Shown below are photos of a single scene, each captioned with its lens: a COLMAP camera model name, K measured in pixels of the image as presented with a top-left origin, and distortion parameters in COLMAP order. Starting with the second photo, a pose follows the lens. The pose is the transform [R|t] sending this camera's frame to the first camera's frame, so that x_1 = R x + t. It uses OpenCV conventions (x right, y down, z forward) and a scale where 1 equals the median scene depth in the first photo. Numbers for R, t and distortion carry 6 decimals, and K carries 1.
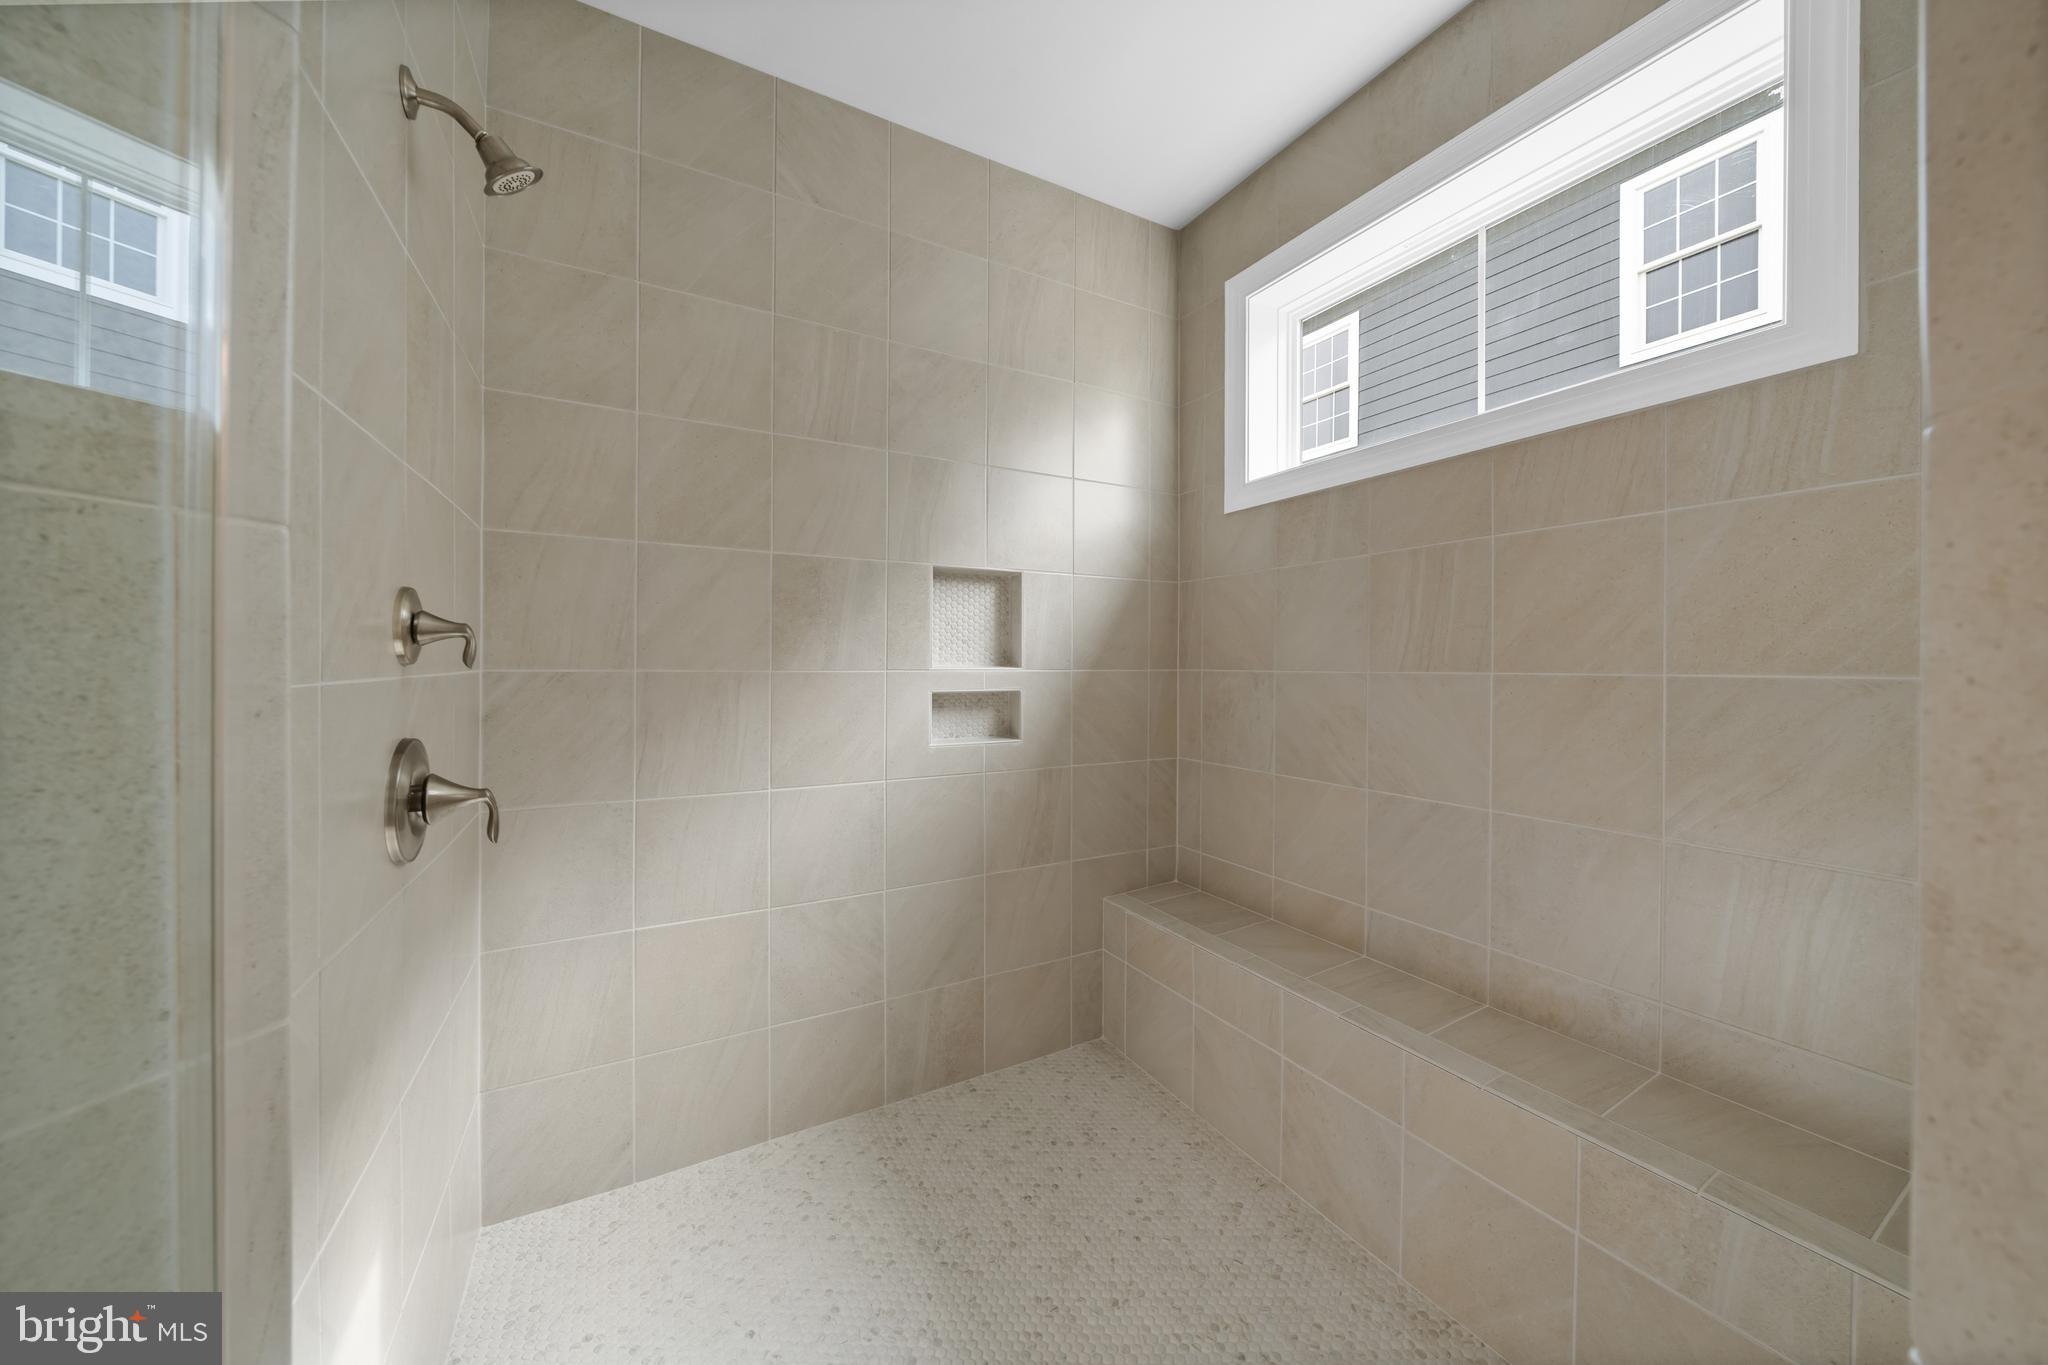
lens RADIAL K [[700.7, 0, 1021.1], [0, 700.7, 668.9], [0, 0, 1]] dist [-0.008420, -0.000136]
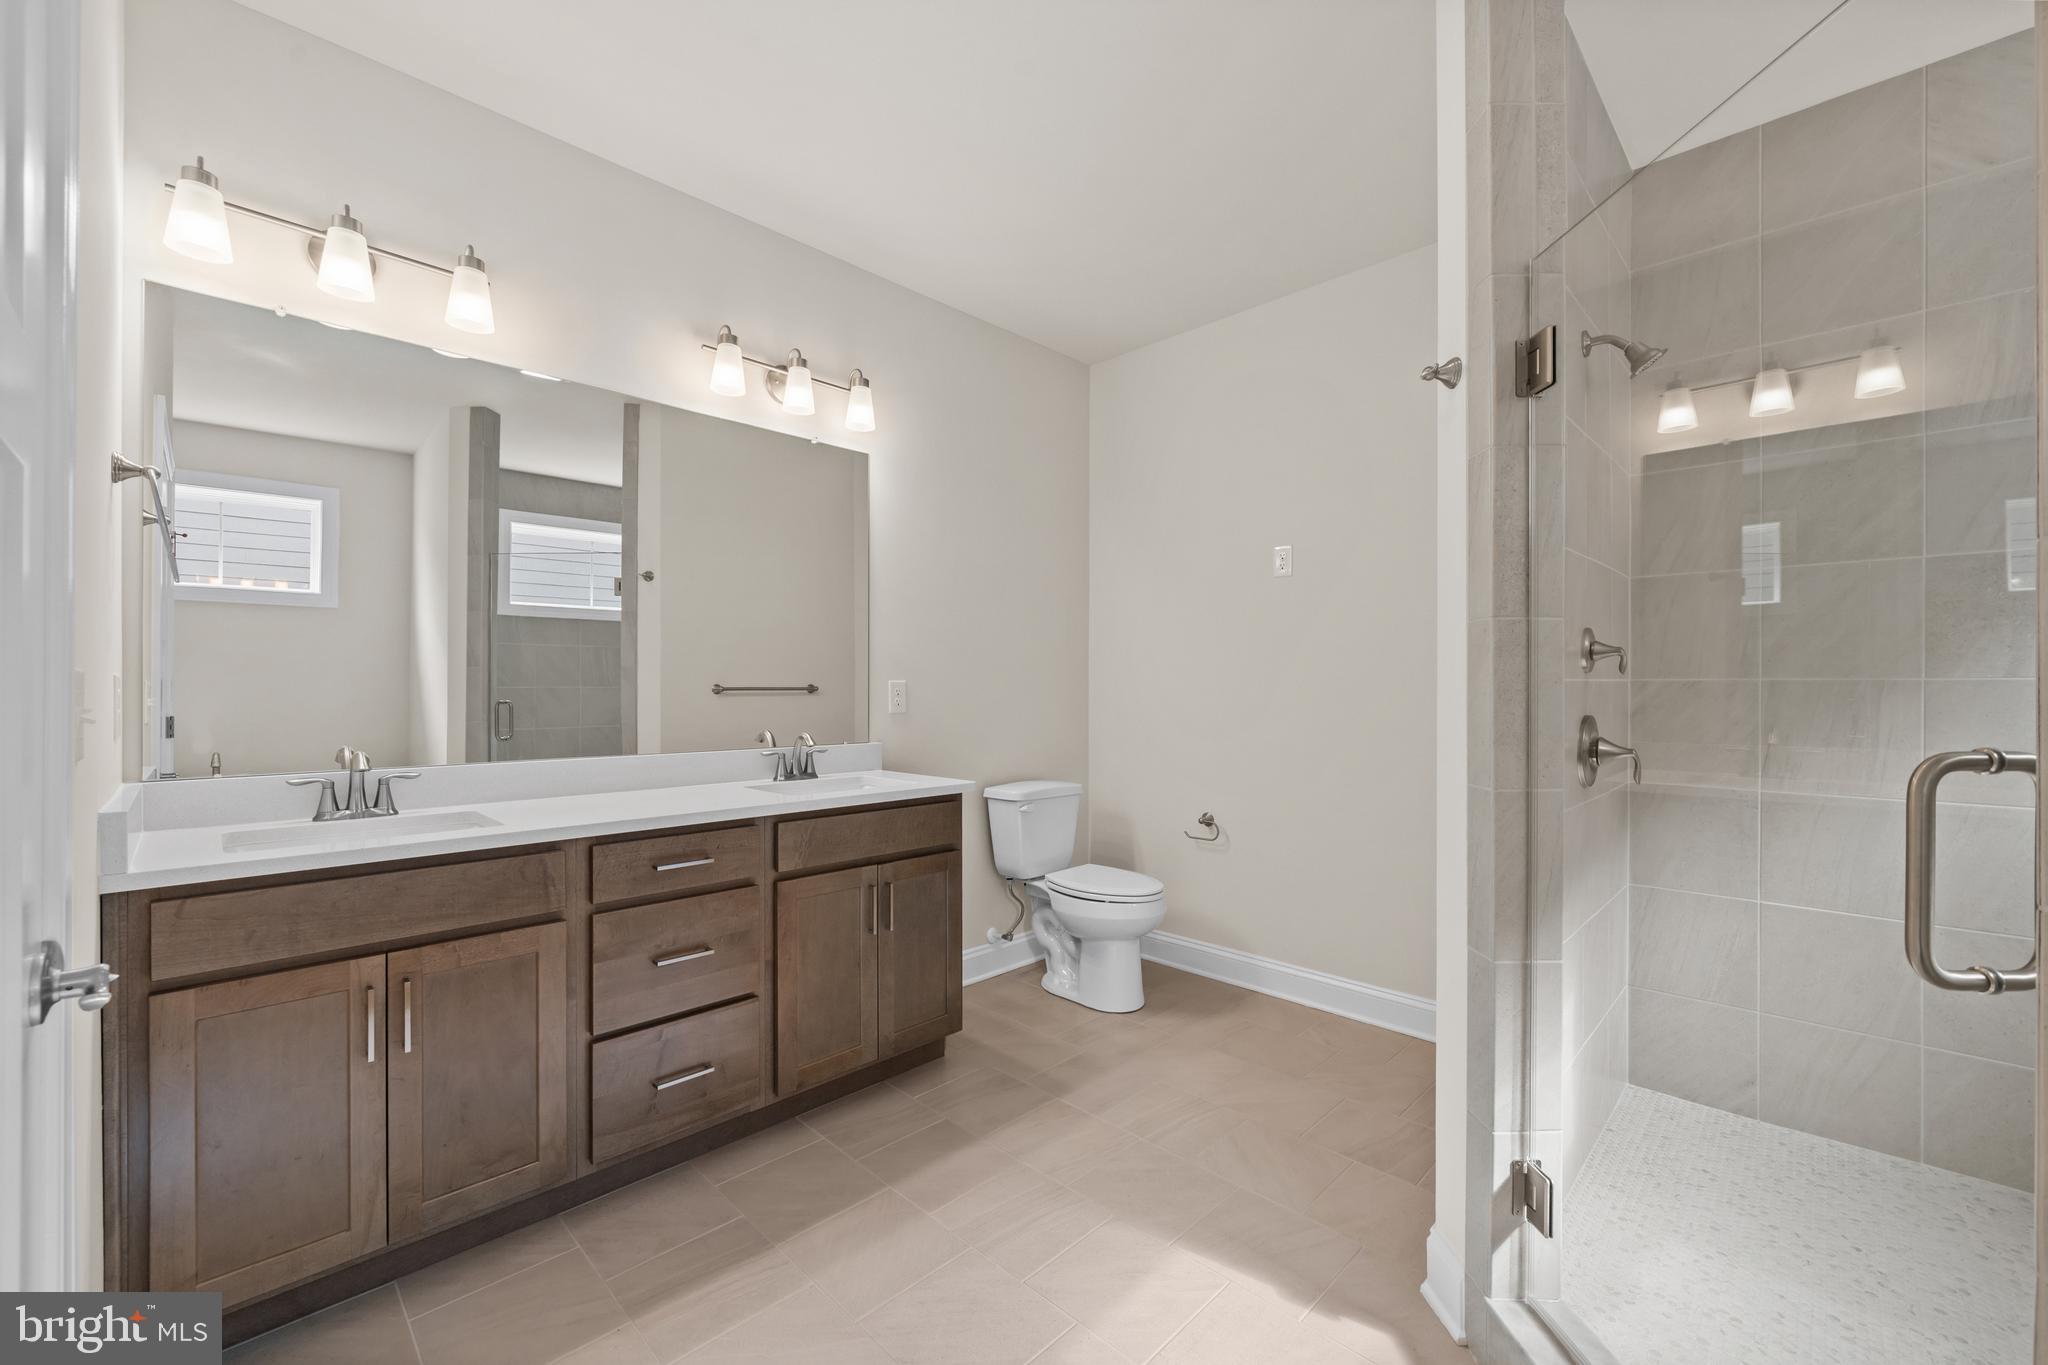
lens RADIAL K [[841.6, 0, 1016.7], [0, 841.6, 687.7], [0, 0, 1]] dist [-0.002236, 0.000565]
pose [[0.278763, -0.007348, -0.960332, 0.704022], [-0.005344, 0.999943, -0.009202, 0.056101], [0.960345, 0.007697, 0.278708, -0.912909]]
